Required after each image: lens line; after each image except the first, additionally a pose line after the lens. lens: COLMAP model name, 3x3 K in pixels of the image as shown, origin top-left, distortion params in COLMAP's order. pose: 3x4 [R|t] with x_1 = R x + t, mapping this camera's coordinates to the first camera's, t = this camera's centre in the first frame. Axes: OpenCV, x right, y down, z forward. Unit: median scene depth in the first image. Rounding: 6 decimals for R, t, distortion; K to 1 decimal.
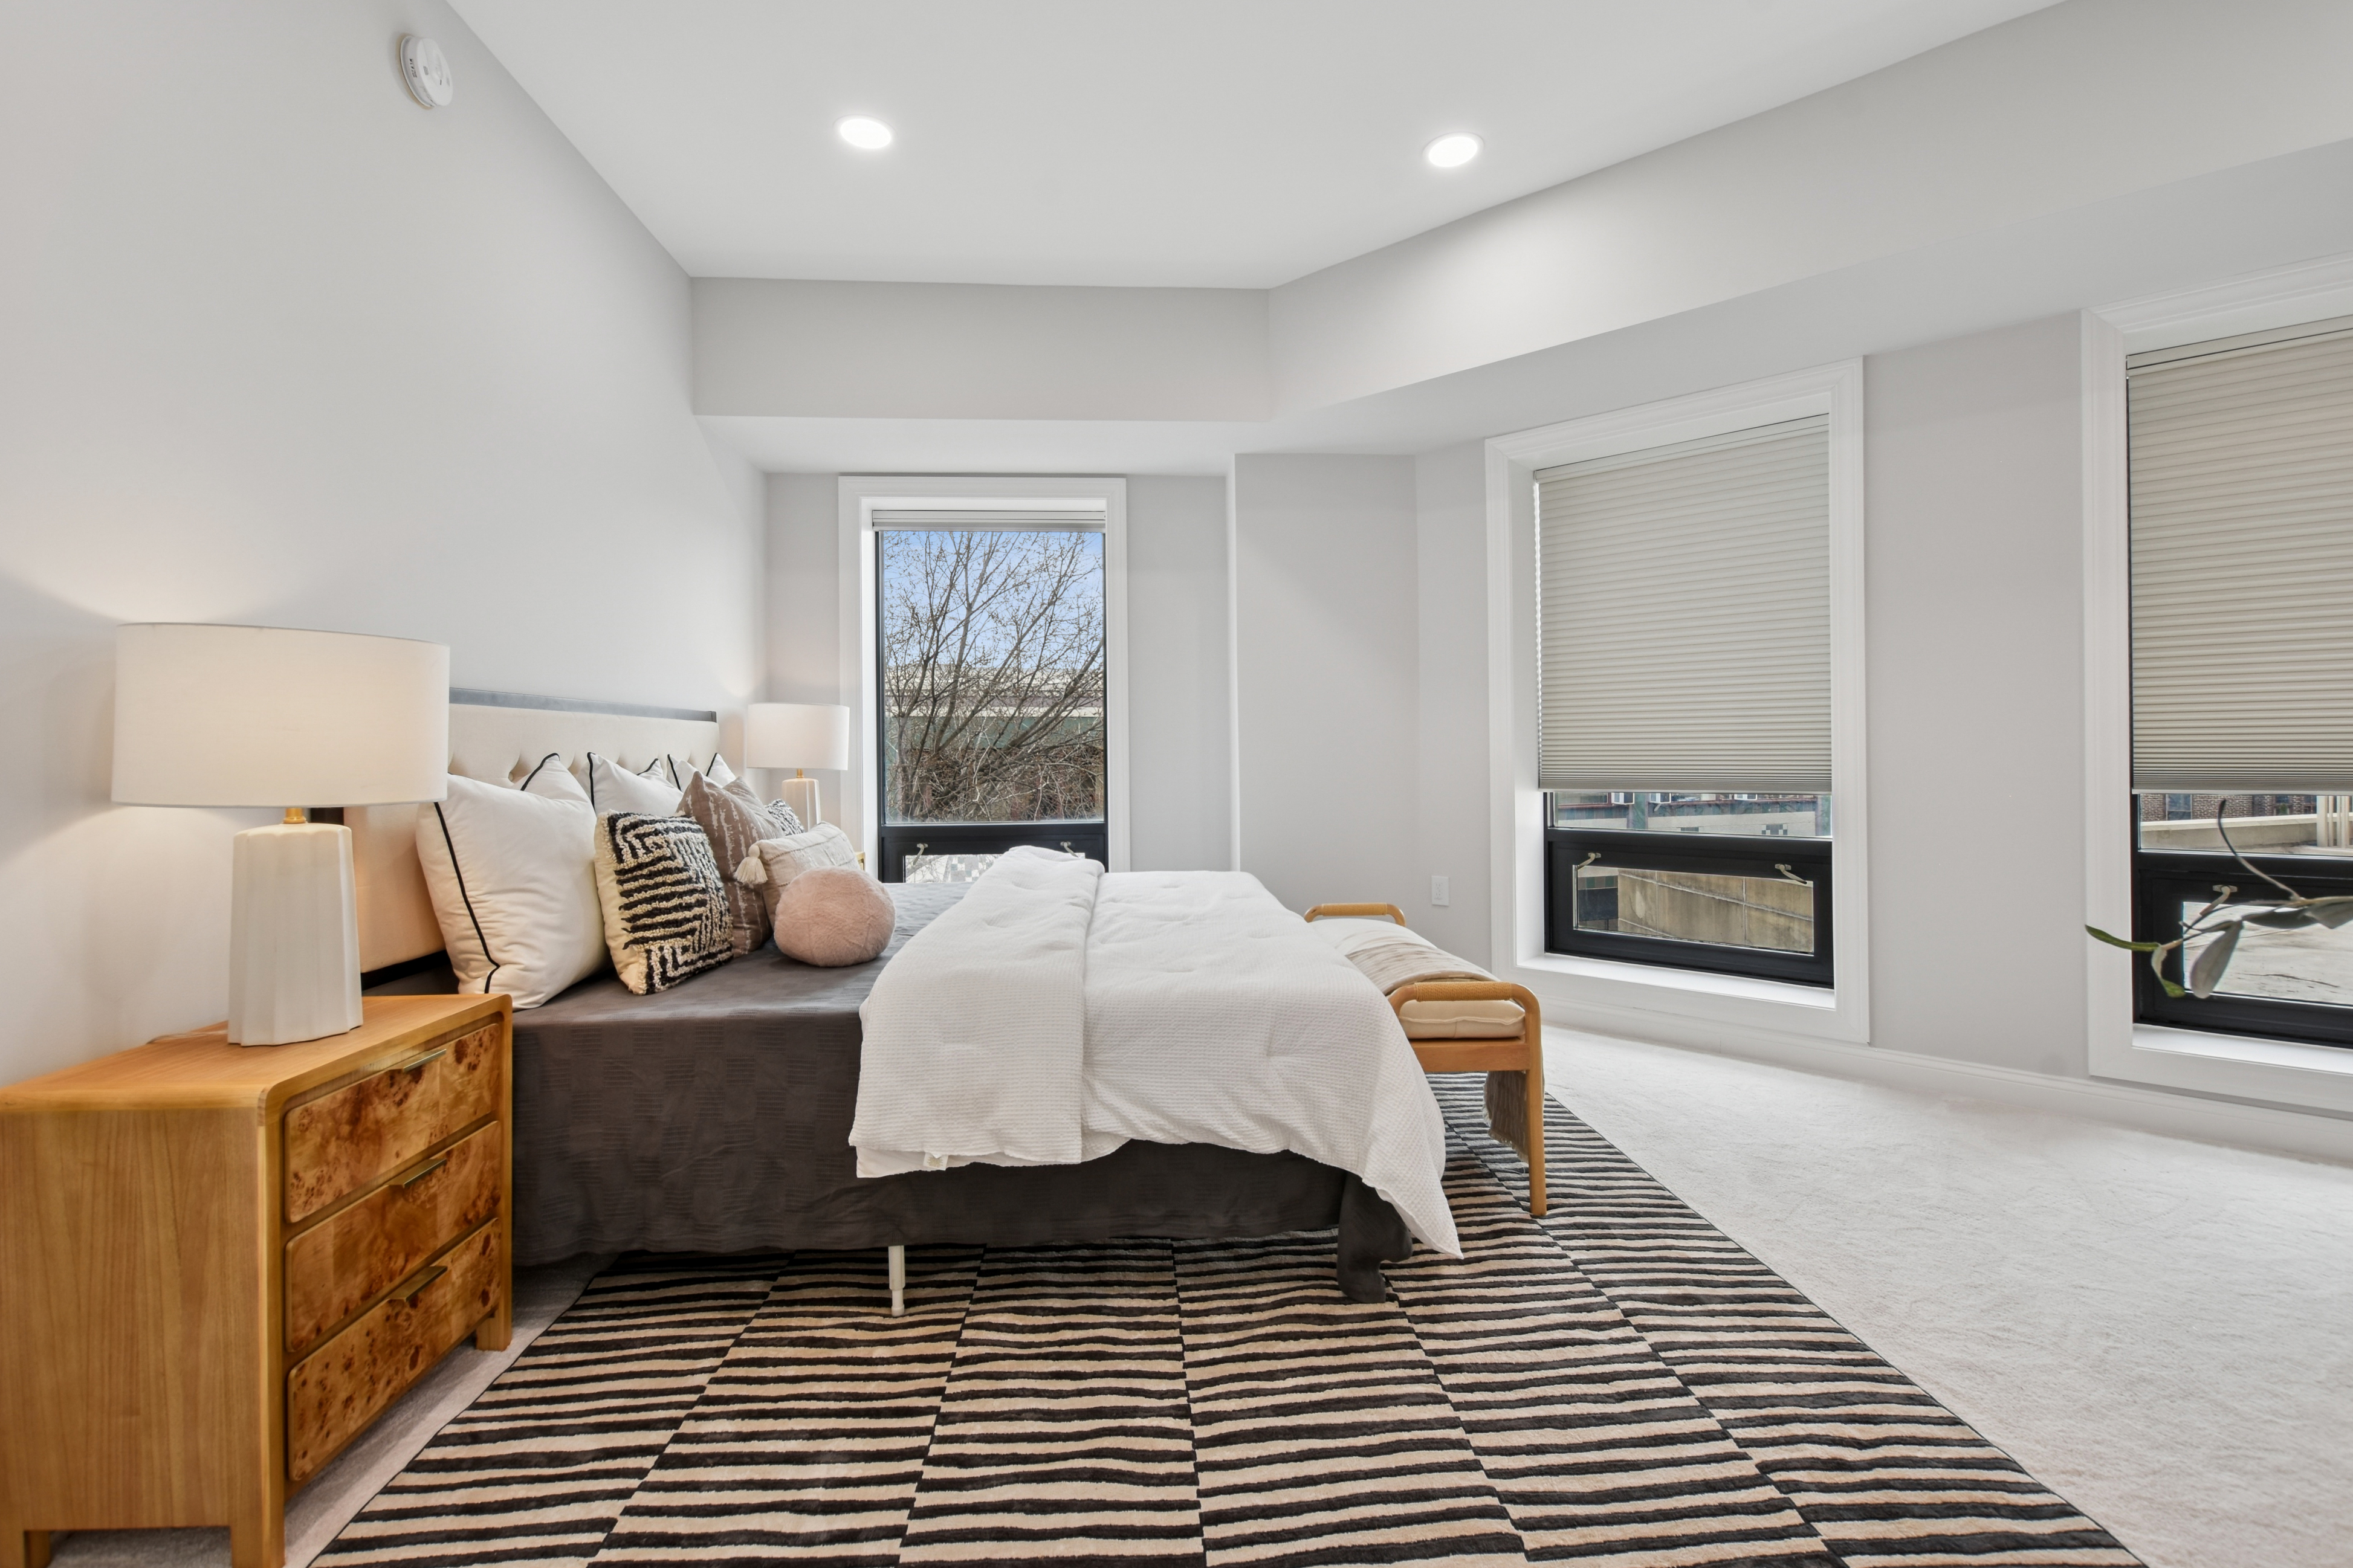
lens RADIAL K [[1051.3, 0, 1176.9], [0, 1051.3, 749.8], [0, 0, 1]] dist [0.014067, -0.008595]
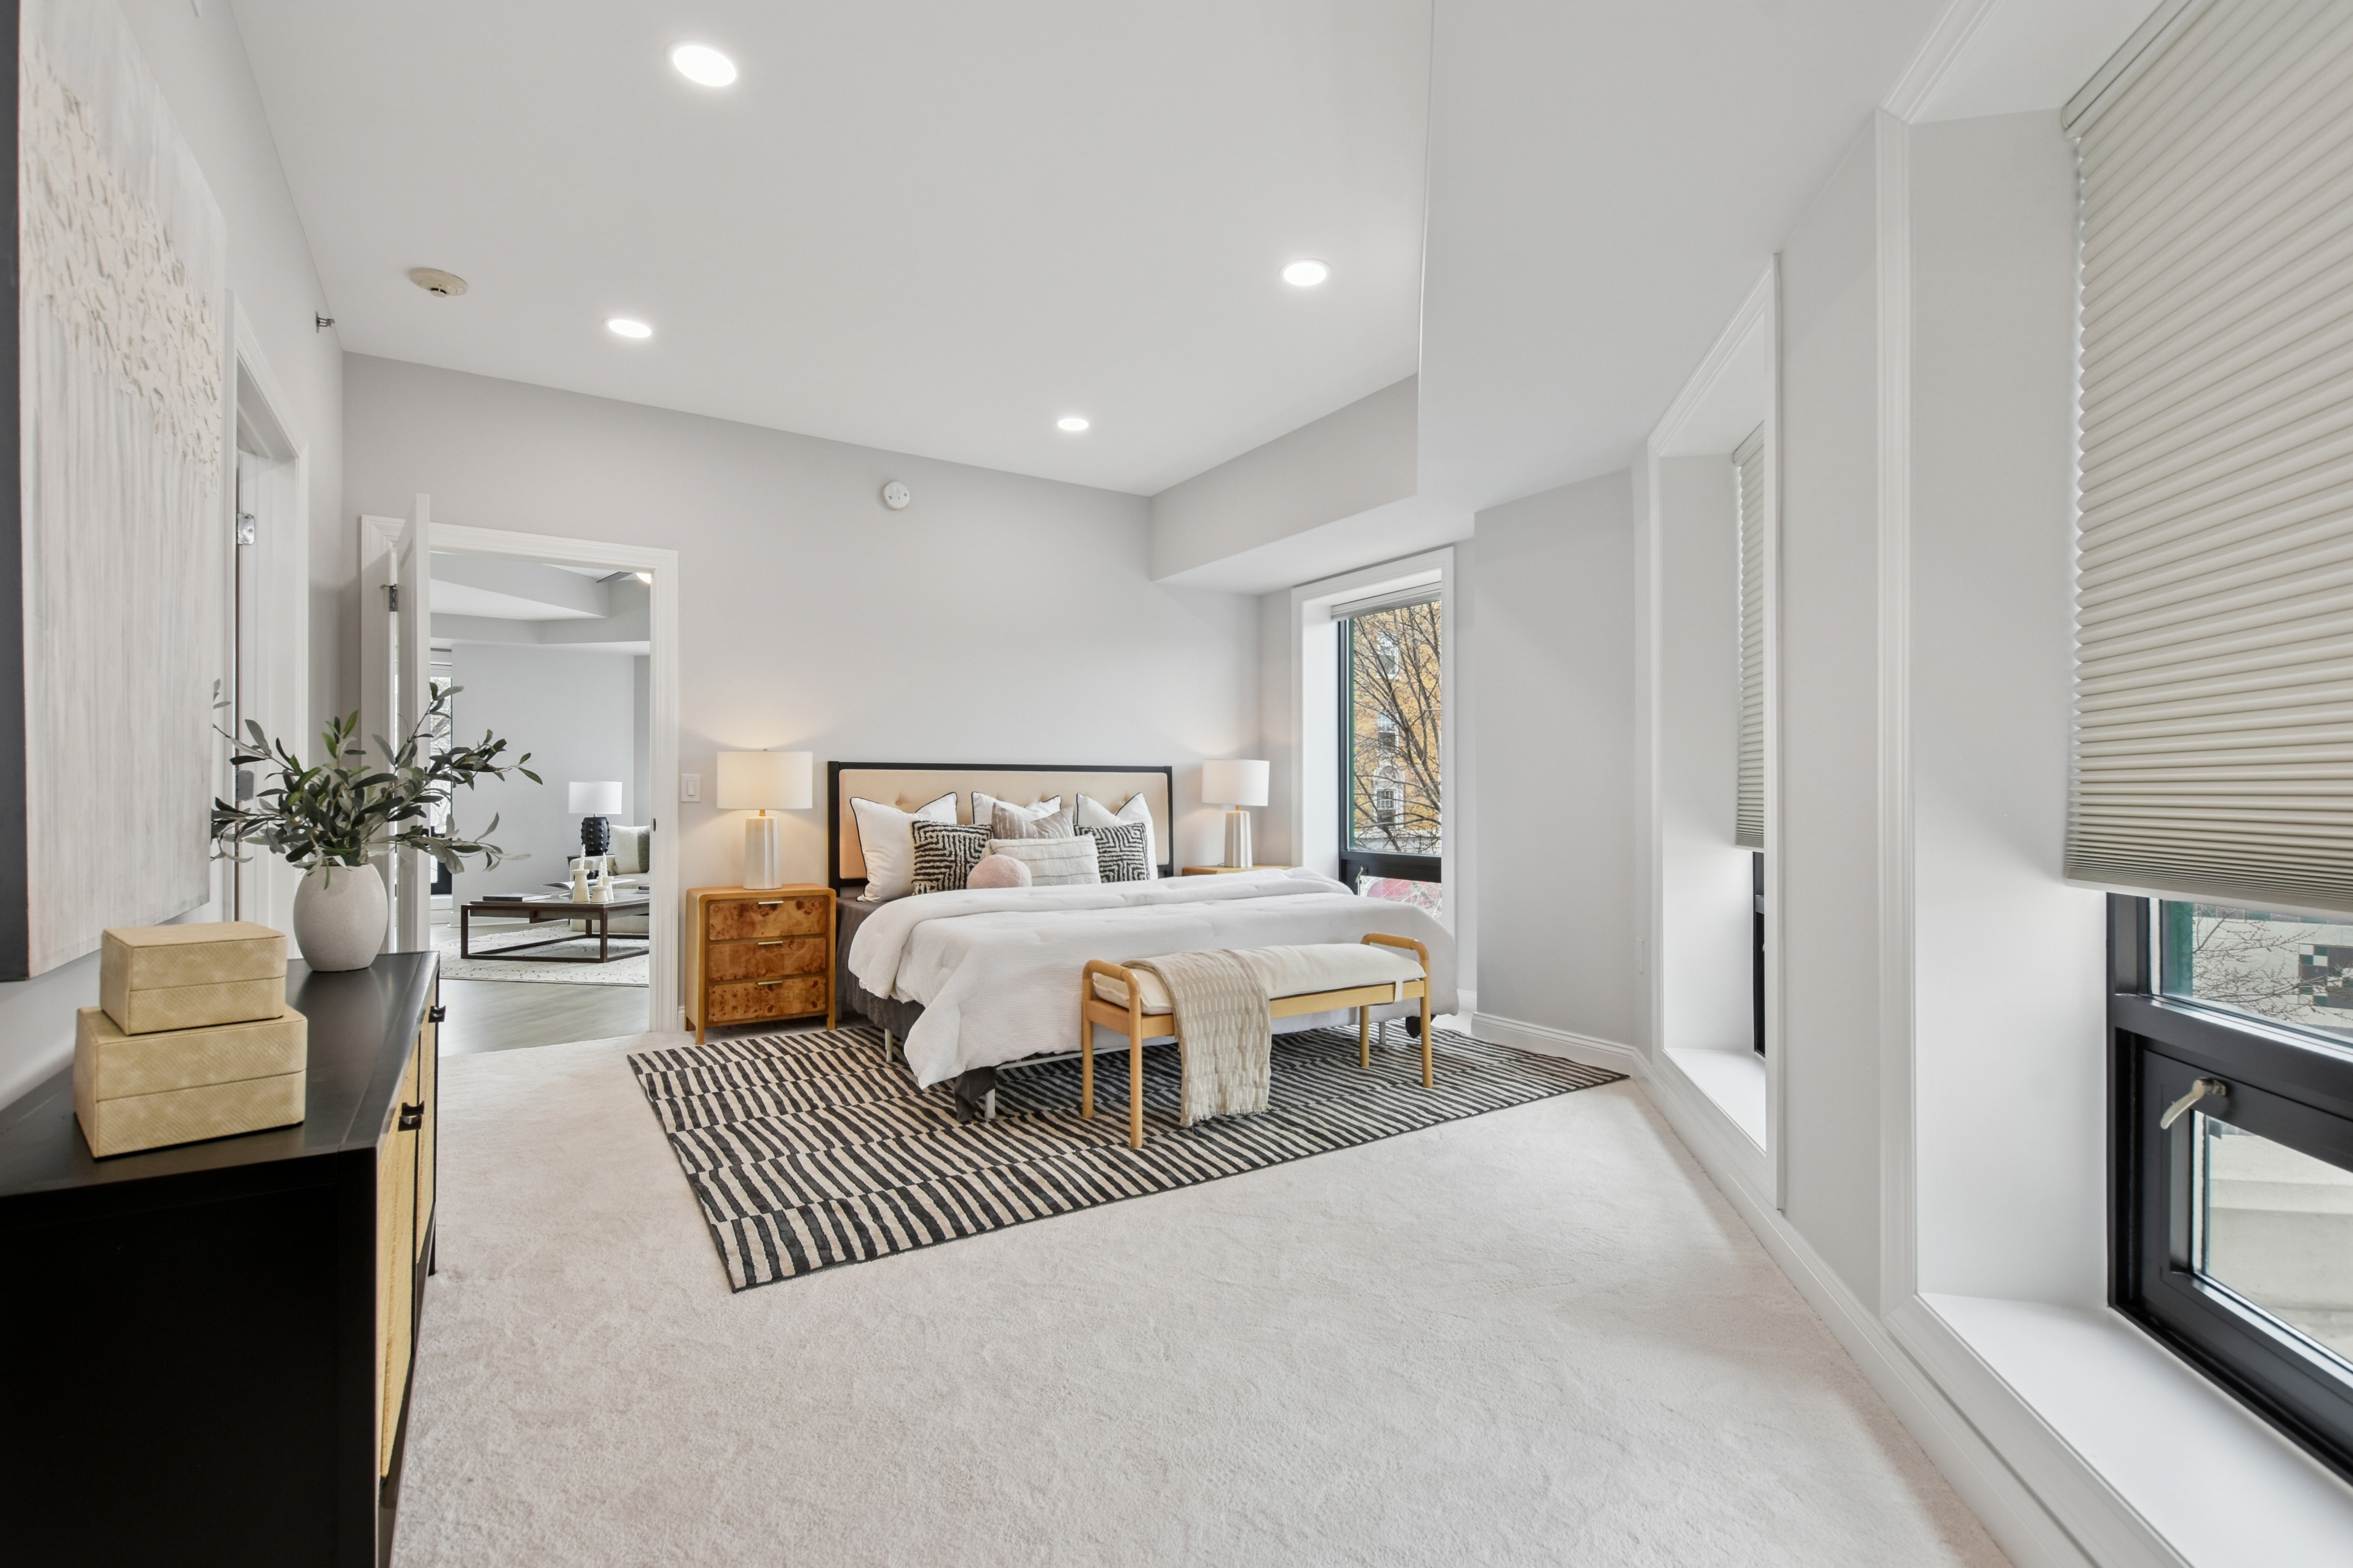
lens RADIAL K [[1051.3, 0, 1171.1], [0, 1051.3, 783.7], [0, 0, 1]] dist [0.014067, -0.008595]
pose [[0.482191, 0.005104, -0.876051, 1.864261], [-0.001908, 0.999987, 0.004776, -0.029875], [0.876064, -0.000632, 0.482194, 0.488461]]
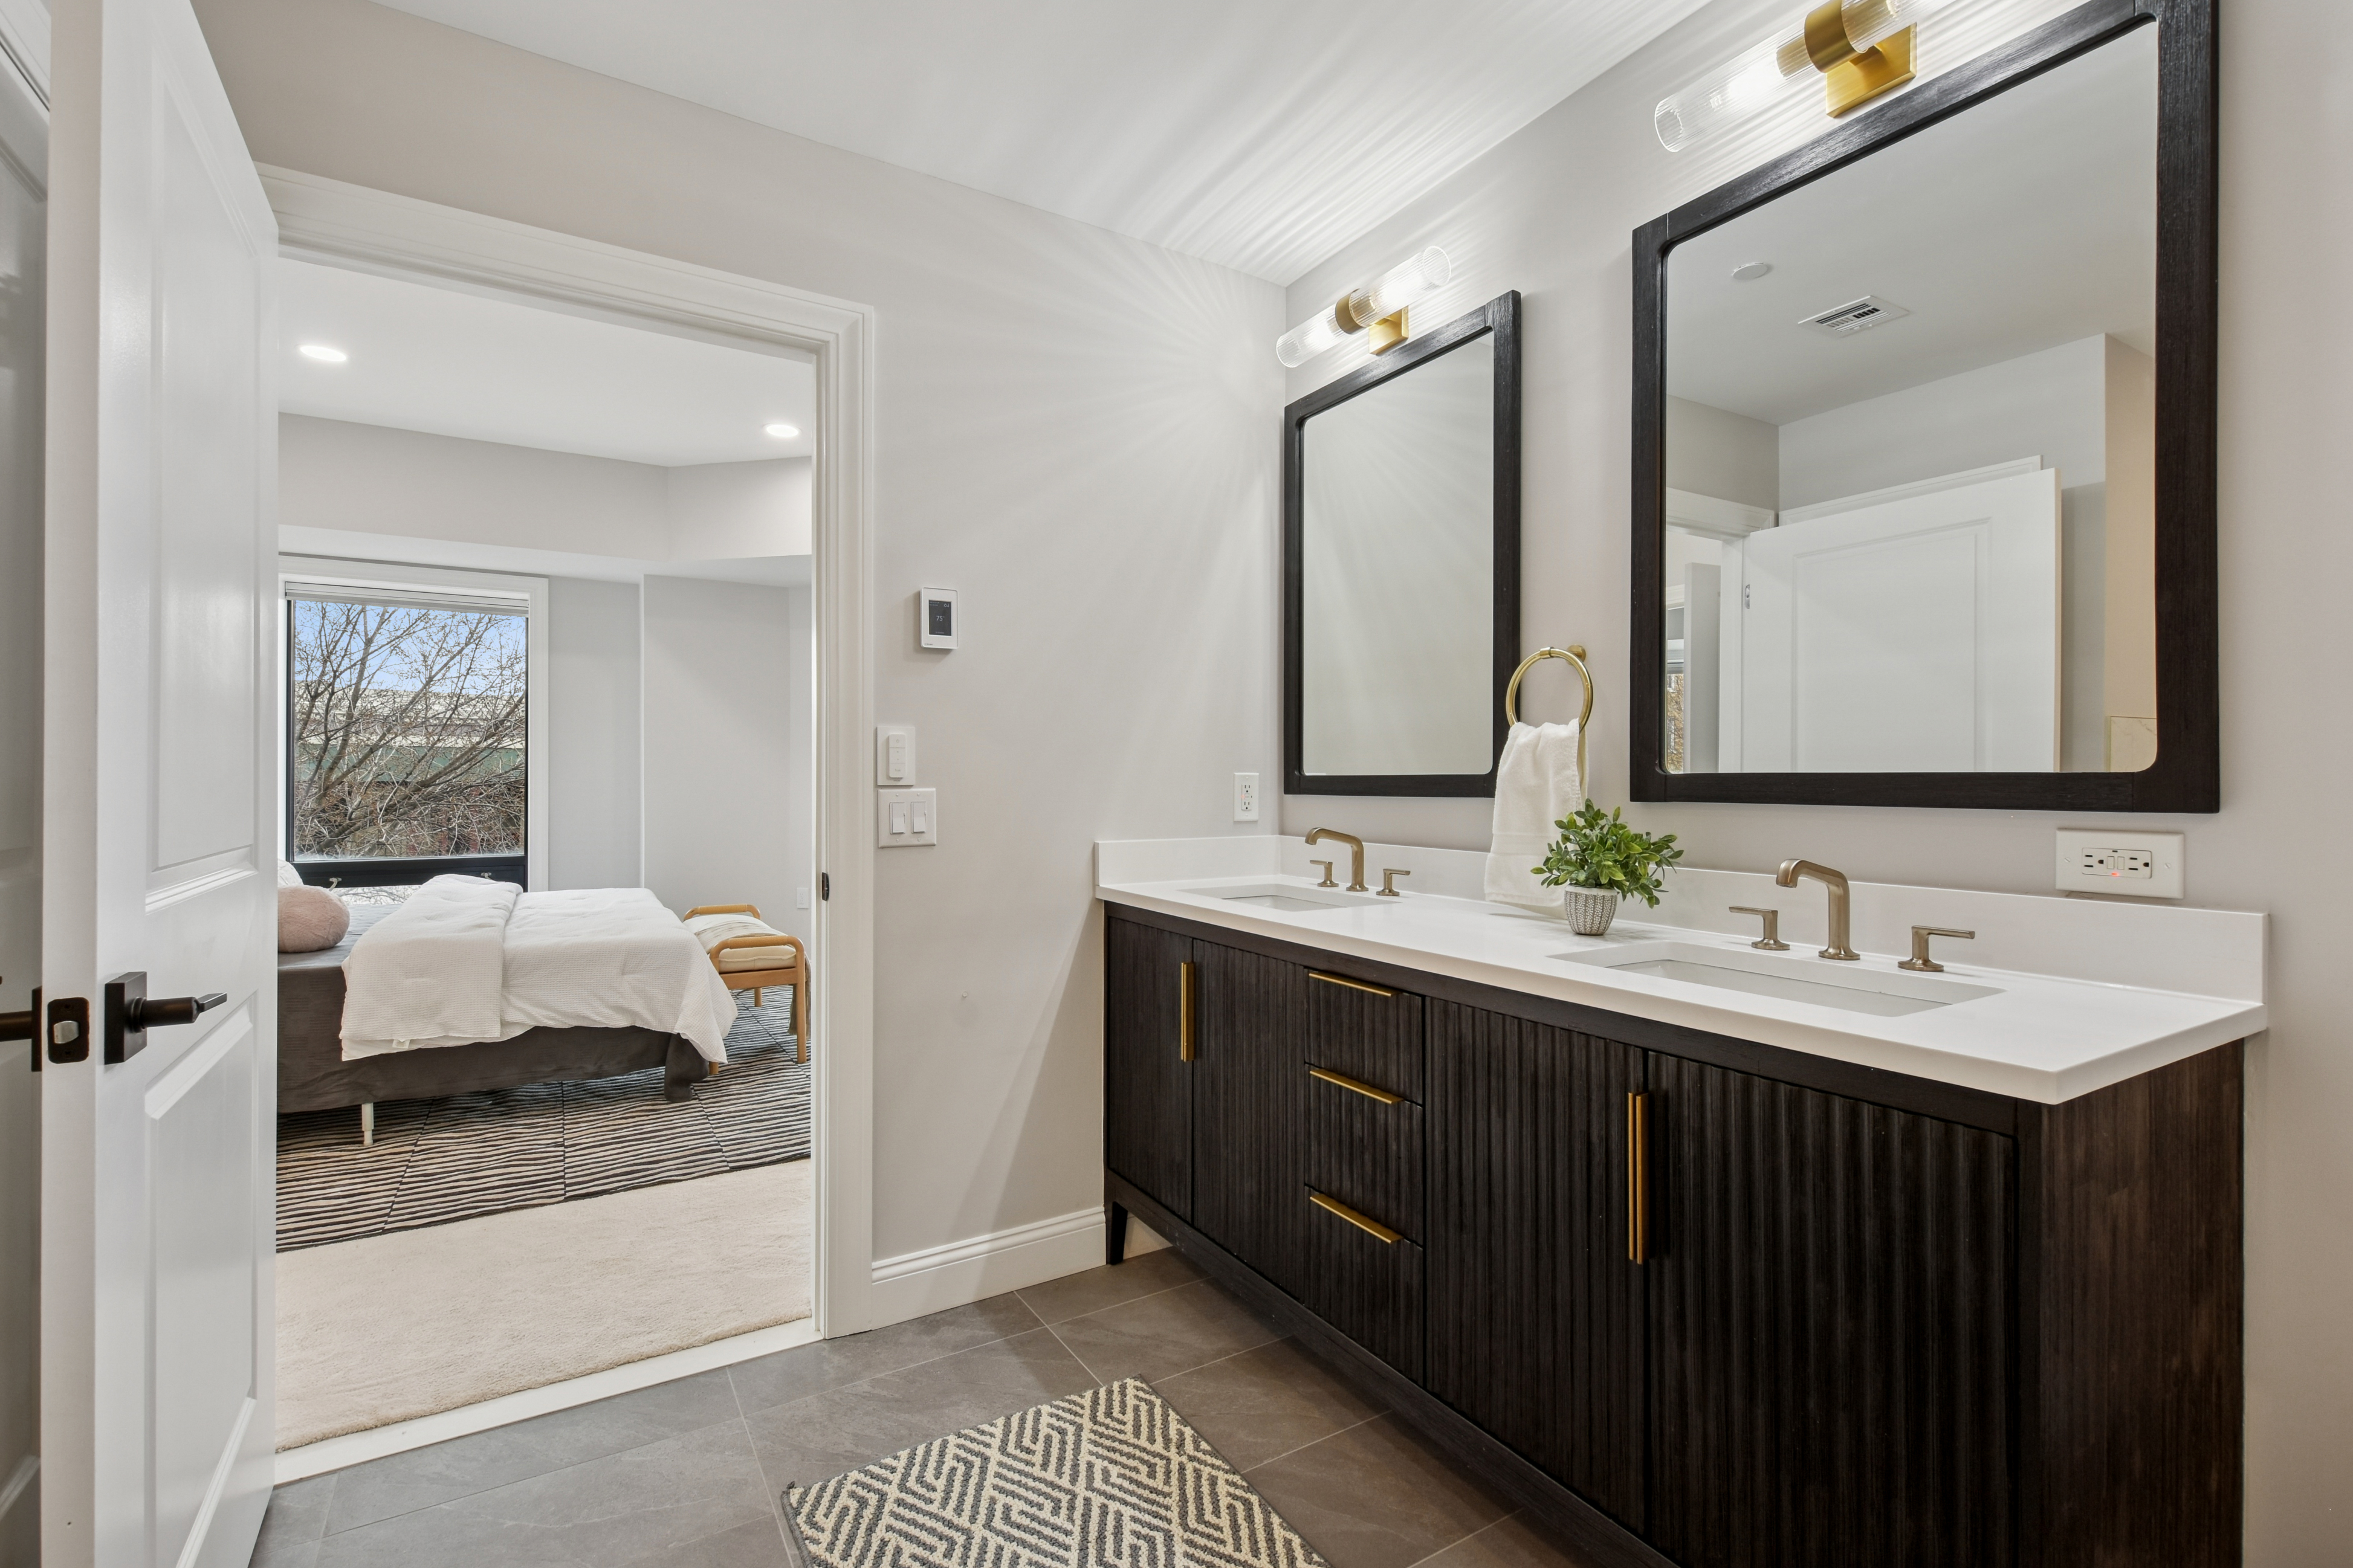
lens RADIAL K [[1051.3, 0, 1183.8], [0, 1051.3, 778.8], [0, 0, 1]] dist [0.014067, -0.008595]
pose [[0.885430, 0.012831, 0.464595, 0.095446], [-0.011221, 0.999918, -0.006230, -0.050406], [-0.464636, 0.000303, 0.885501, -1.095864]]
